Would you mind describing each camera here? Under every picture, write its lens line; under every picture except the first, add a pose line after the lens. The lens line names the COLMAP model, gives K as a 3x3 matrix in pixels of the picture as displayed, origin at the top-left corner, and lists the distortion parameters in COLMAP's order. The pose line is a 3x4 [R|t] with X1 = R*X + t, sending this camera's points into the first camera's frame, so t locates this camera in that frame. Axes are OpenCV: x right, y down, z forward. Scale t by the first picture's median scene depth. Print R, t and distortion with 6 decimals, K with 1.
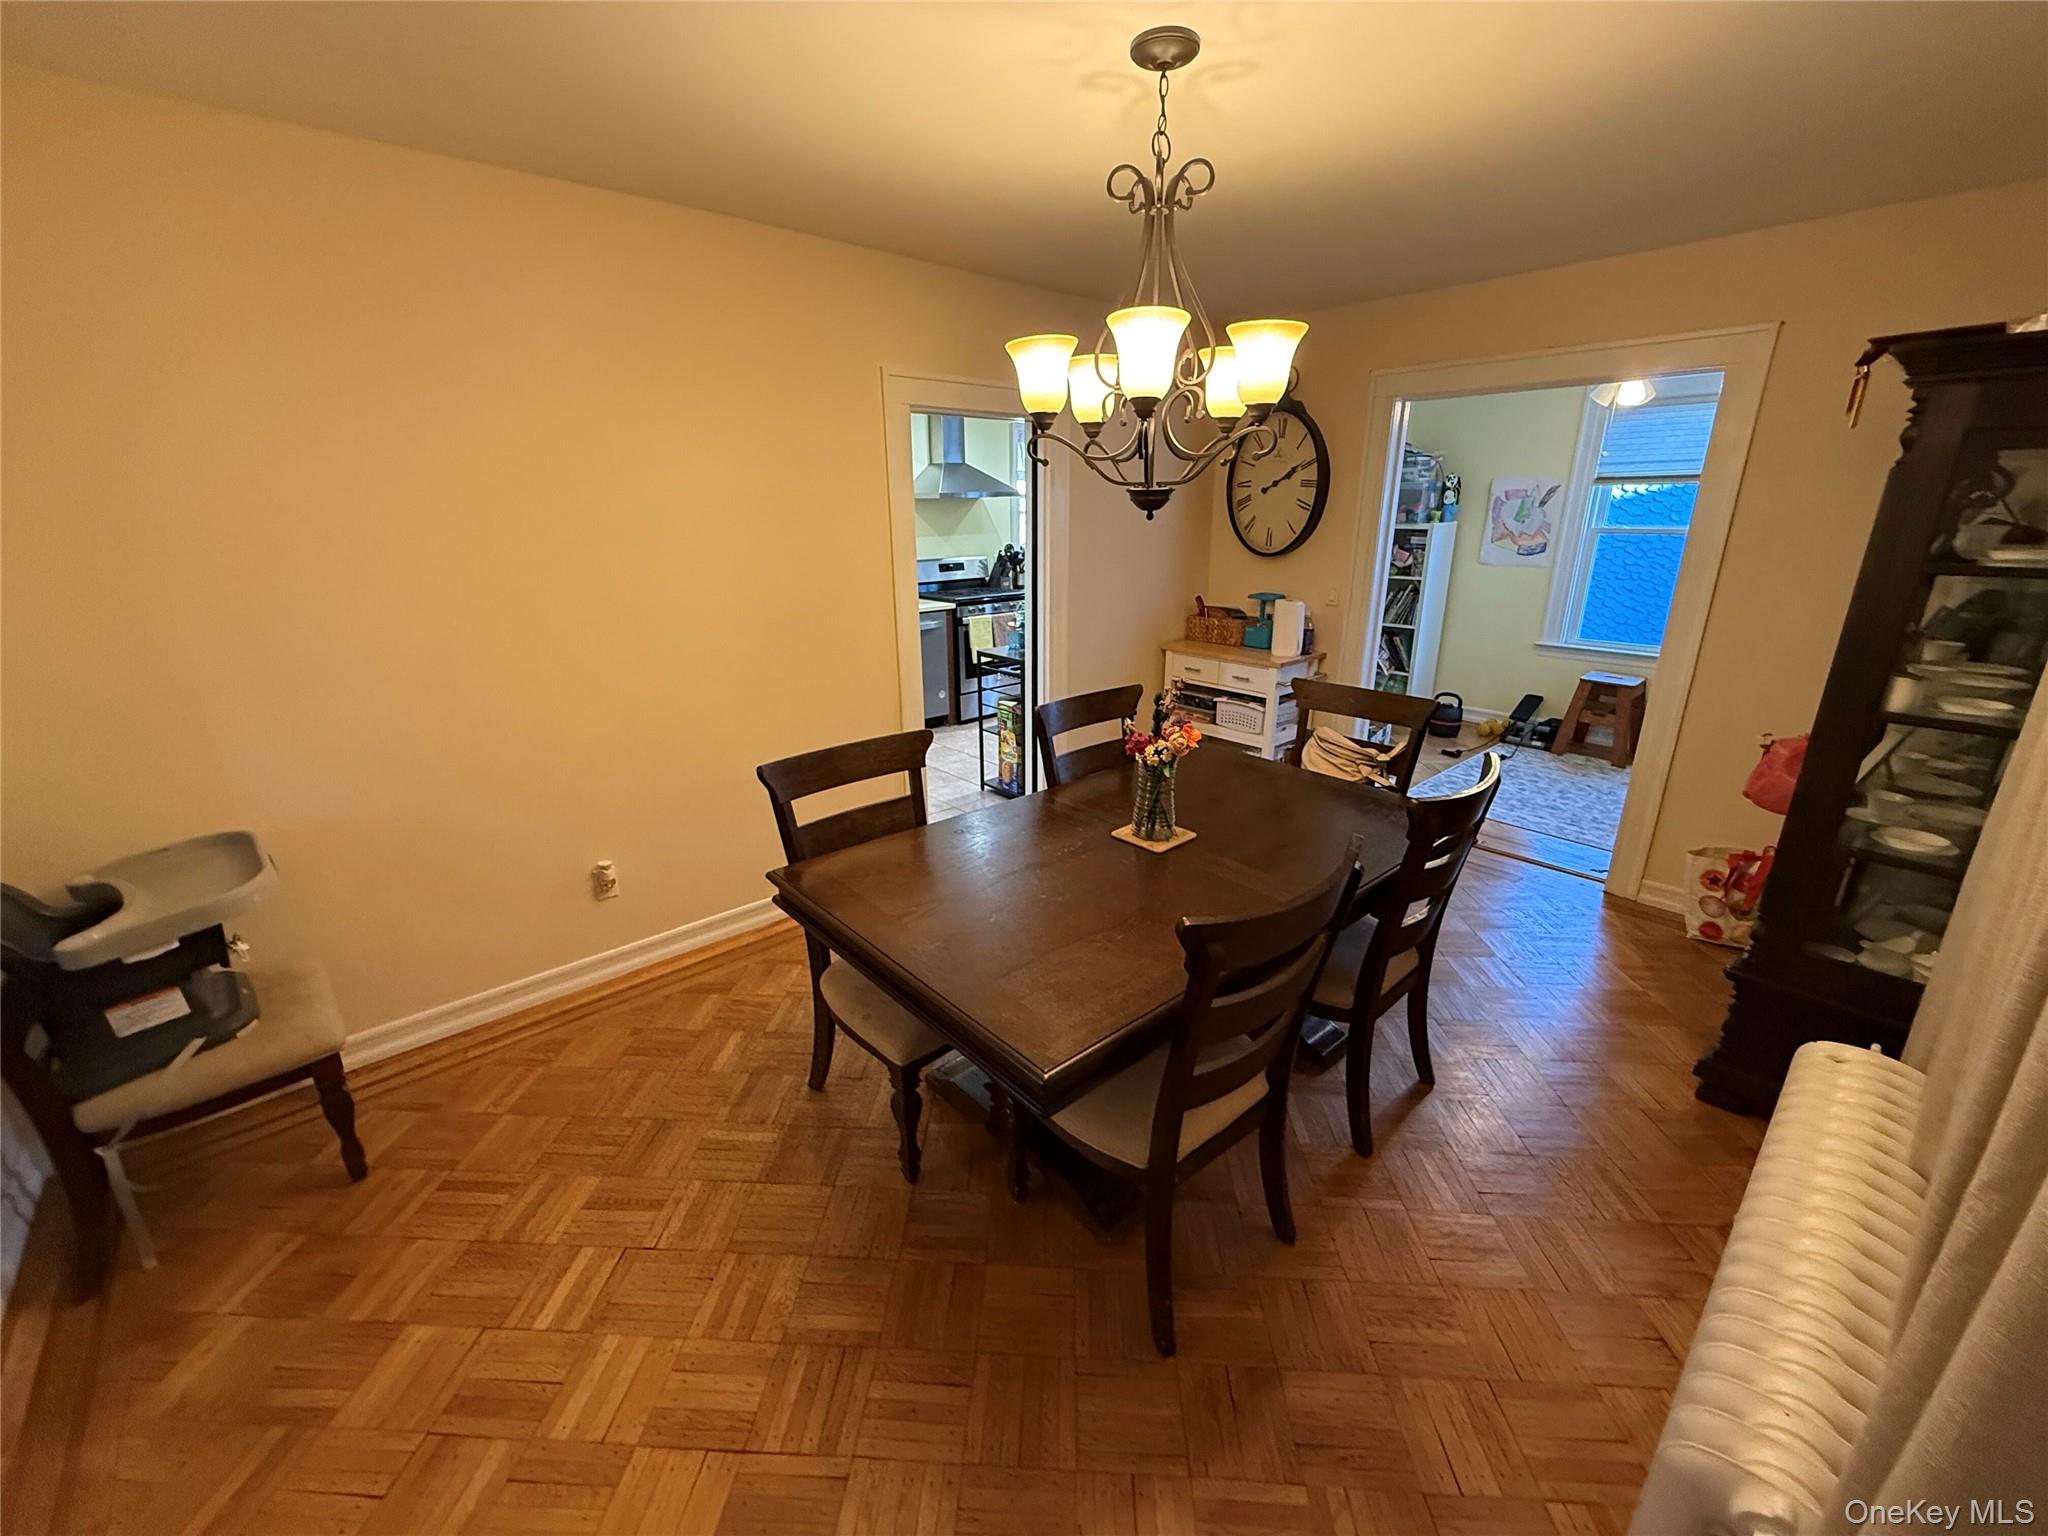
lens RADIAL K [[812.1, 0, 1024.1], [0, 812.1, 765.0], [0, 0, 1]] dist [-0.000743, -0.000159]
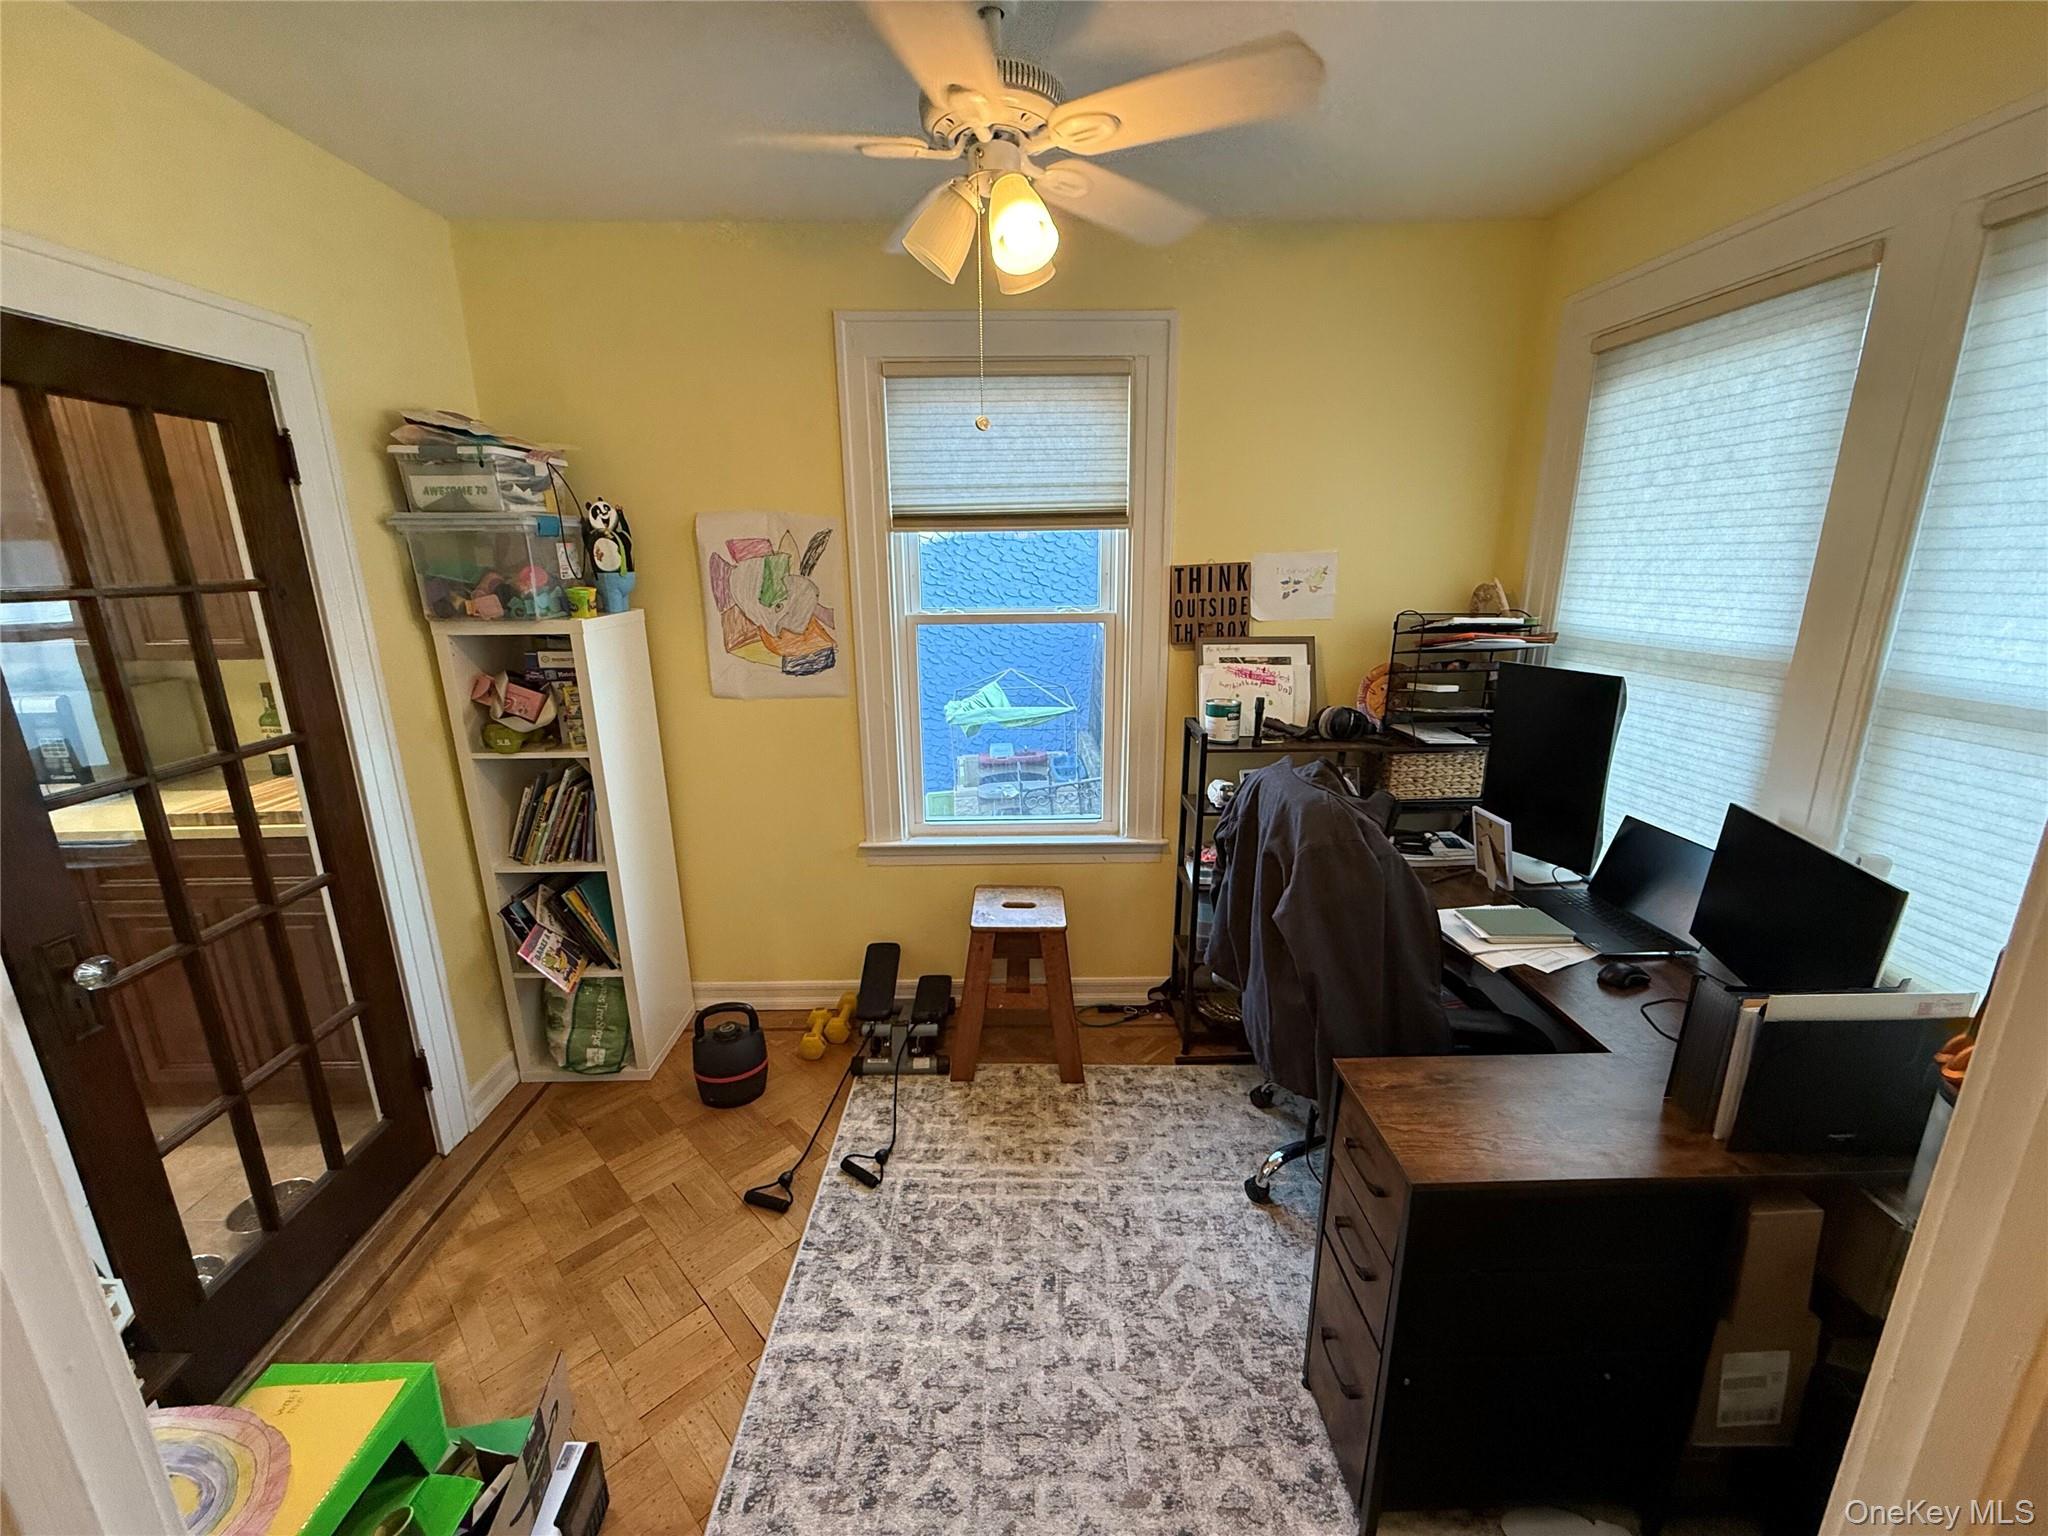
lens RADIAL K [[812.1, 0, 1023.1], [0, 812.1, 768.9], [0, 0, 1]] dist [-0.000743, -0.000159]
pose [[0.654348, -0.187652, 0.732541, 0.341812], [0.237136, 0.970777, 0.036856, -0.189943], [-0.718050, 0.149595, 0.679725, 0.586955]]
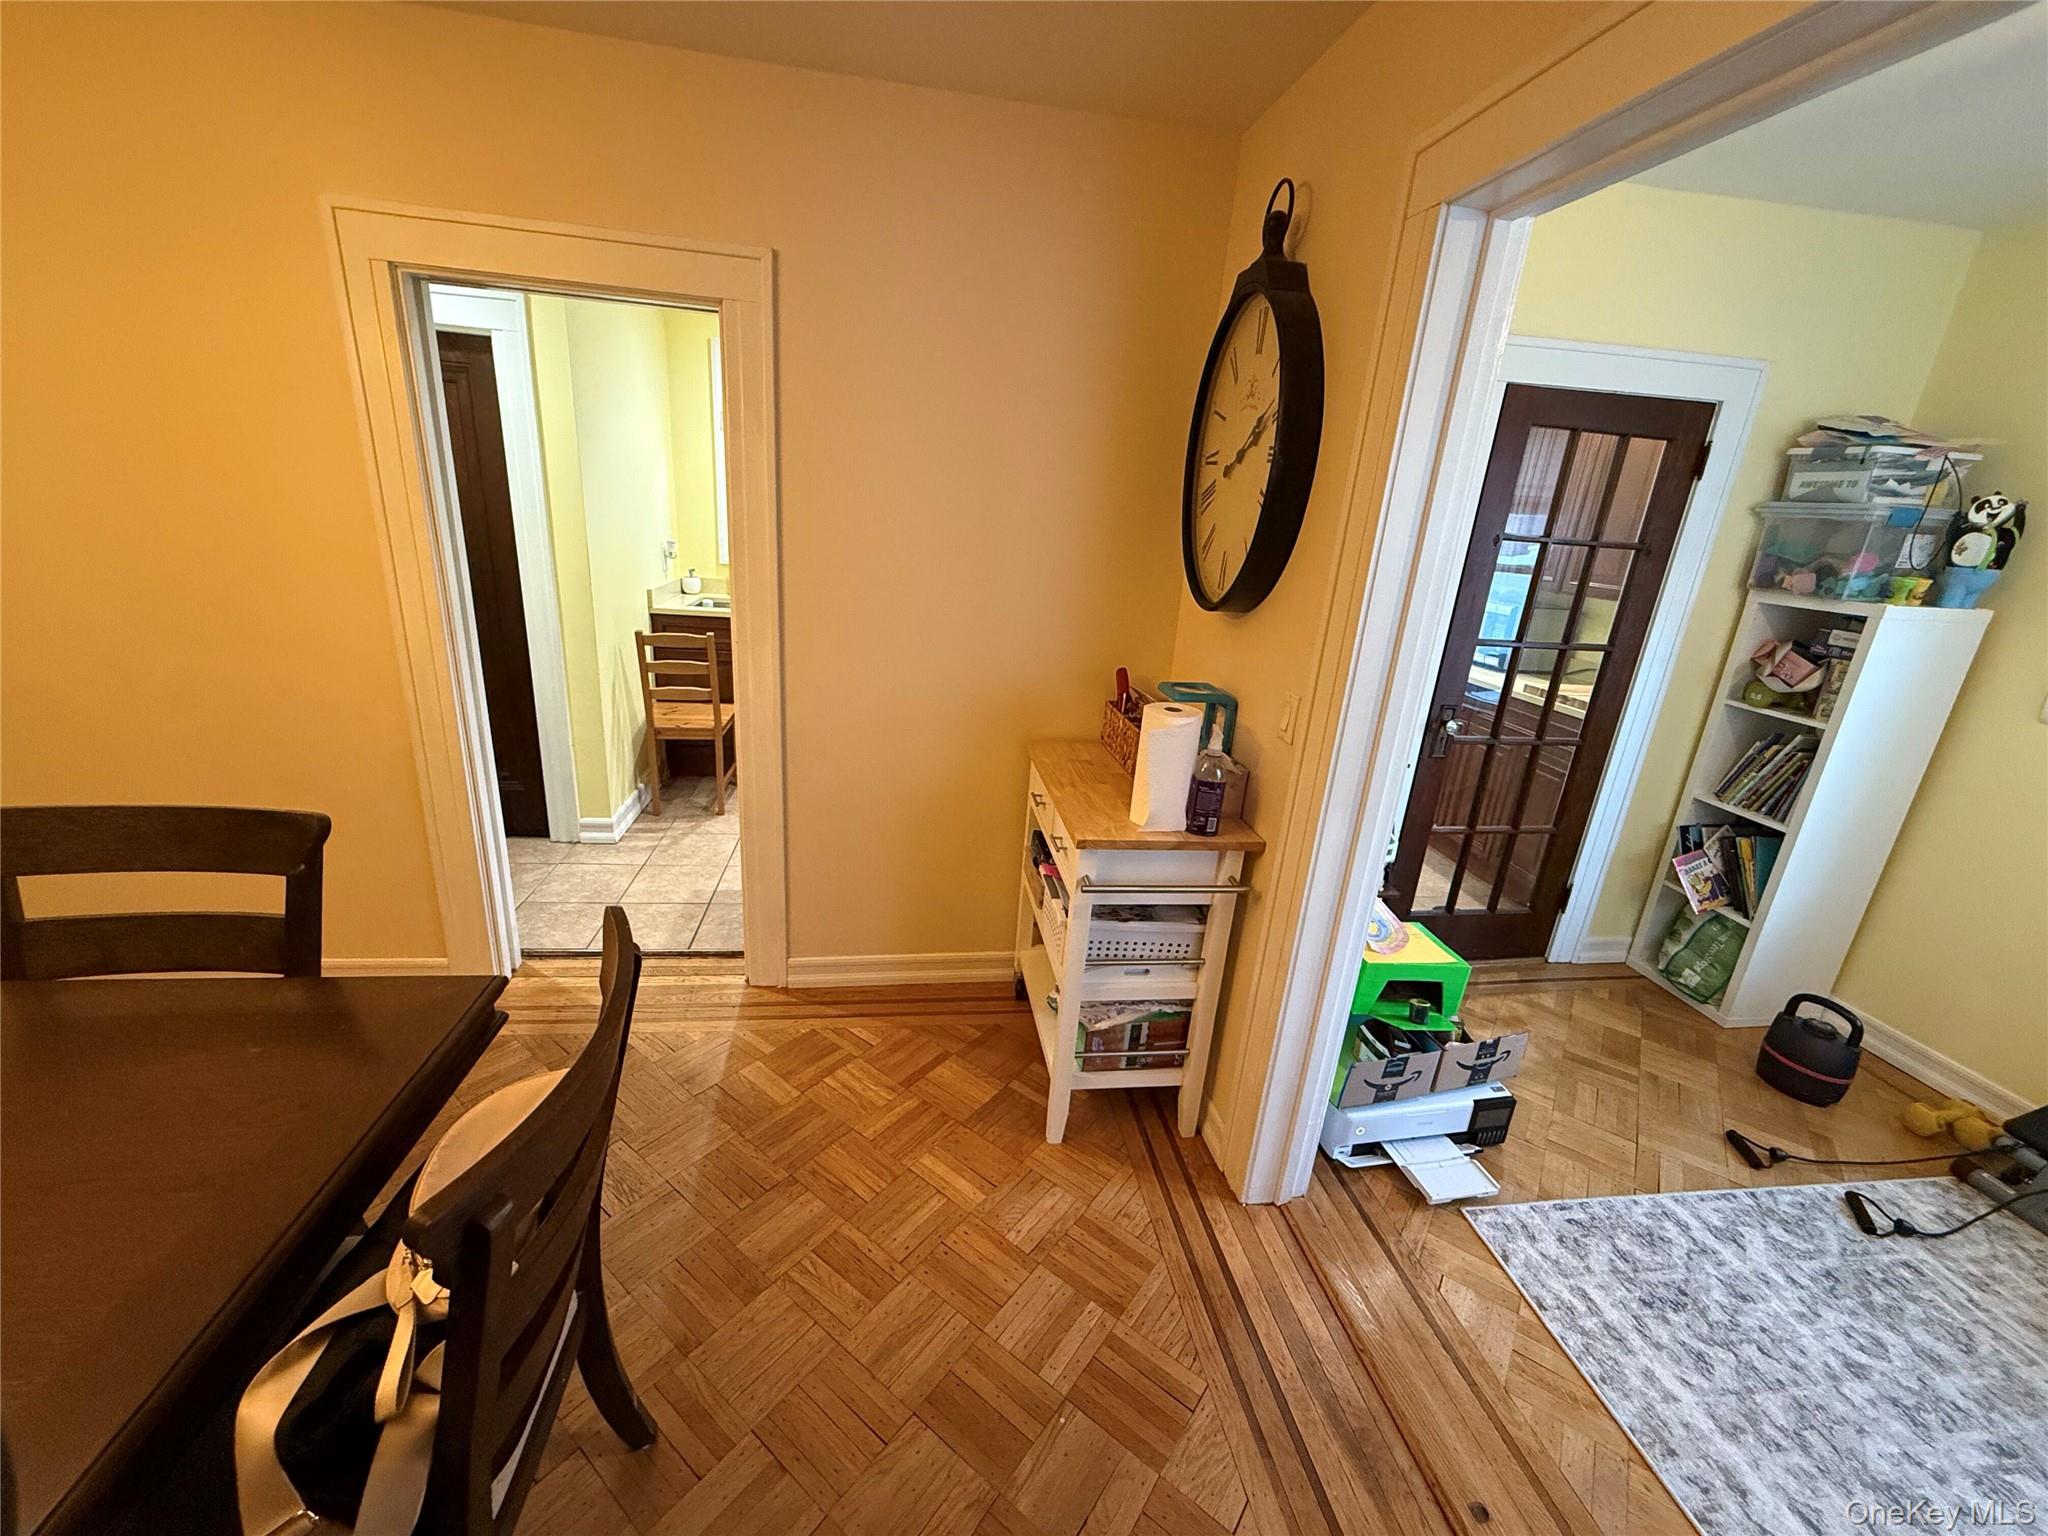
lens RADIAL K [[812.1, 0, 1022.7], [0, 812.1, 764.4], [0, 0, 1]] dist [-0.000743, -0.000159]
pose [[0.832457, 0.235634, -0.501490, 0.360131], [-0.244234, 0.968446, 0.049620, -0.128435], [0.497358, 0.081174, 0.863739, 0.419070]]
